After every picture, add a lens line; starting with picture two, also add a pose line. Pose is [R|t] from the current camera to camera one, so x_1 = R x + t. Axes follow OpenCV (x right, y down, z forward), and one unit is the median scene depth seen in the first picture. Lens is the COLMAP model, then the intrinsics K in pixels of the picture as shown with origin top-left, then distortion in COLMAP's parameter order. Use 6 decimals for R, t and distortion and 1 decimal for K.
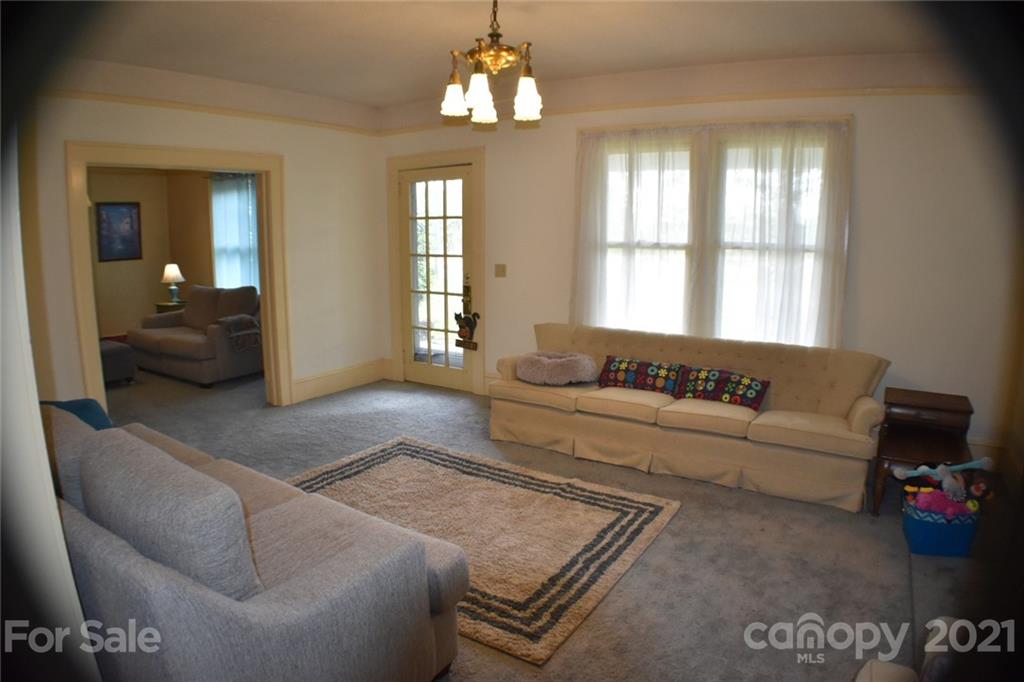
lens RADIAL K [[626.1, 0, 512.0], [0, 626.1, 341.0], [0, 0, 1]] dist [-0.155815, 0.002754]
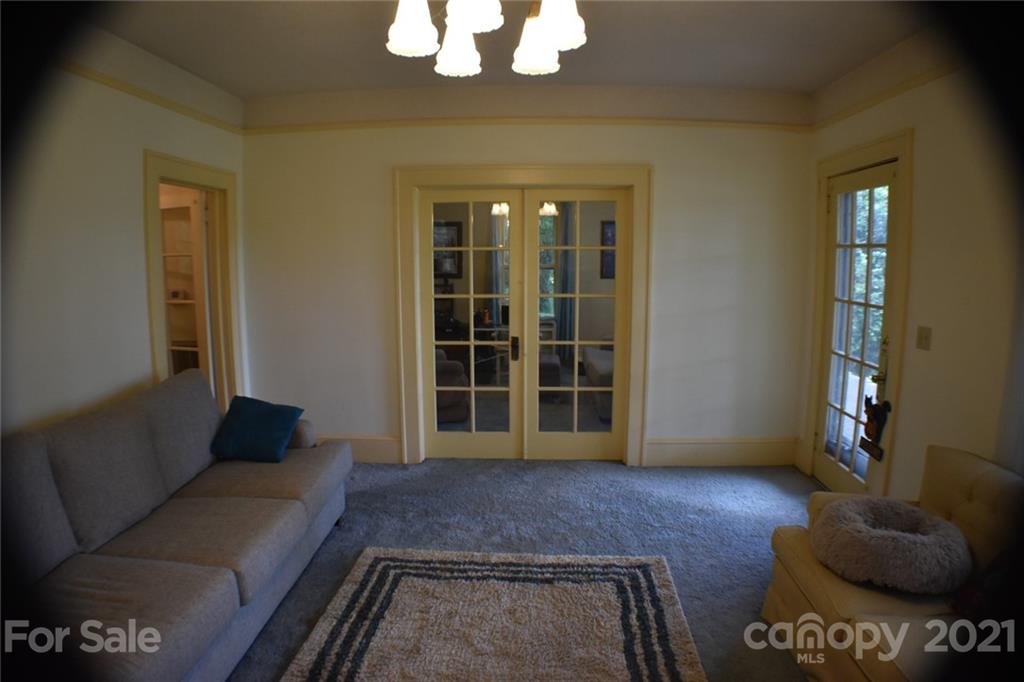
lens RADIAL K [[626.1, 0, 512.0], [0, 626.1, 341.0], [0, 0, 1]] dist [-0.155815, 0.002754]
pose [[0.499911, 0.121047, -0.857576, 0.309385], [-0.150417, 0.987271, 0.051671, -0.100524], [0.852915, 0.103163, 0.511755, 0.499938]]
